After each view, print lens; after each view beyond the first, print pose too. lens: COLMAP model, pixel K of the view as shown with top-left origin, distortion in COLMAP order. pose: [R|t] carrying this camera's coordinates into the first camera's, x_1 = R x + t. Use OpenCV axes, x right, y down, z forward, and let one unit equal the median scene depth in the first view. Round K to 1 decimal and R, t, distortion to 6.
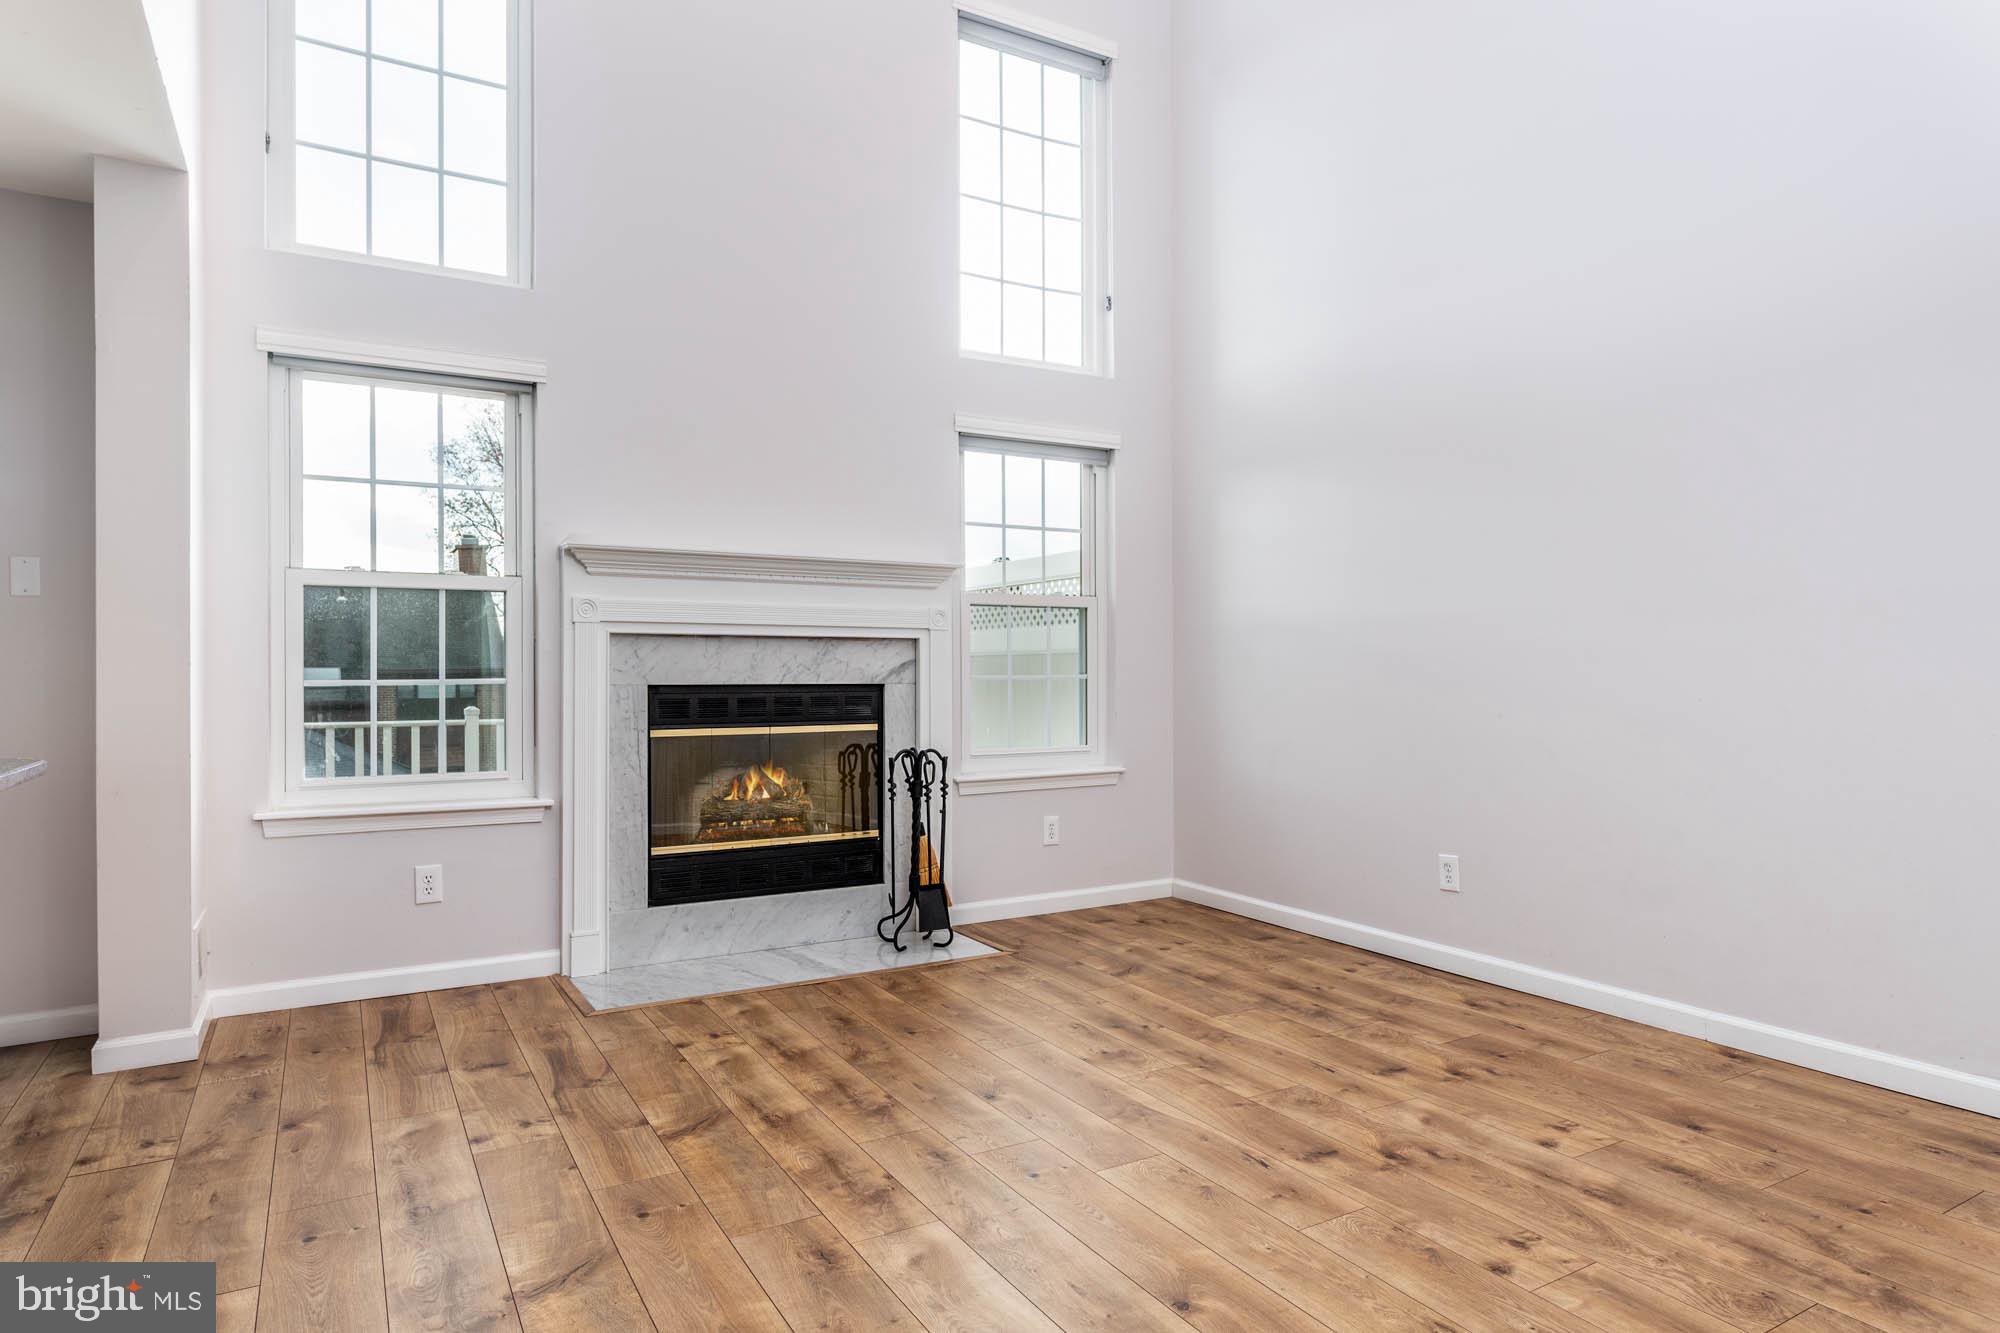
lens RADIAL K [[1147.4, 0, 998.1], [0, 1147.4, 666.8], [0, 0, 1]] dist [0.001120, -0.001692]
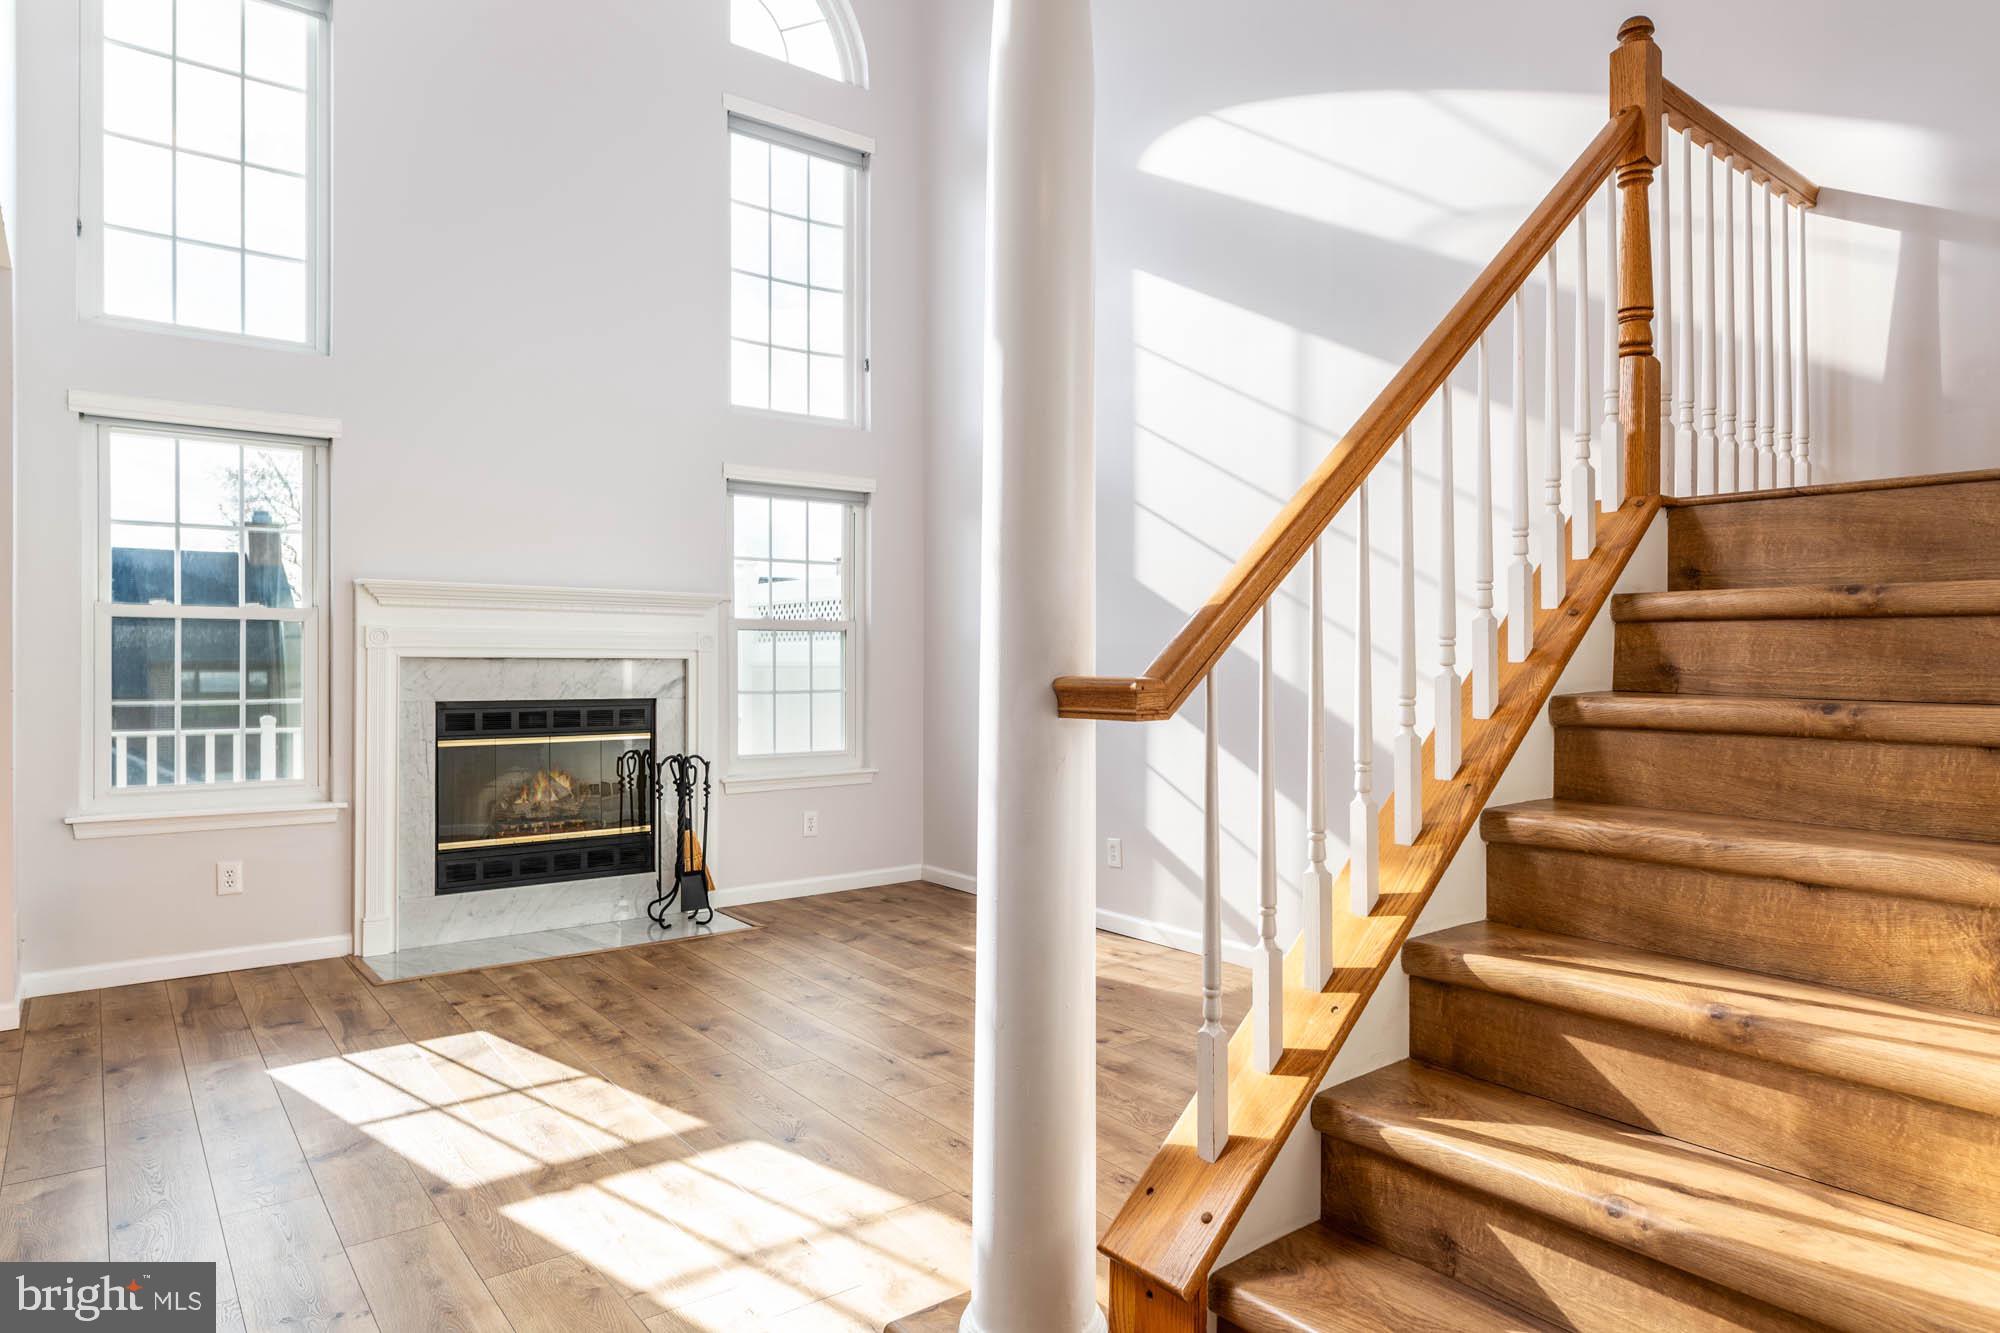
lens RADIAL K [[1147.4, 0, 999.4], [0, 1147.4, 666.5], [0, 0, 1]] dist [0.001120, -0.001692]
pose [[0.990190, 0.004825, 0.139646, 0.096808], [-0.005345, 0.999980, 0.003349, -0.027681], [-0.139627, -0.004062, 0.990196, -0.224975]]
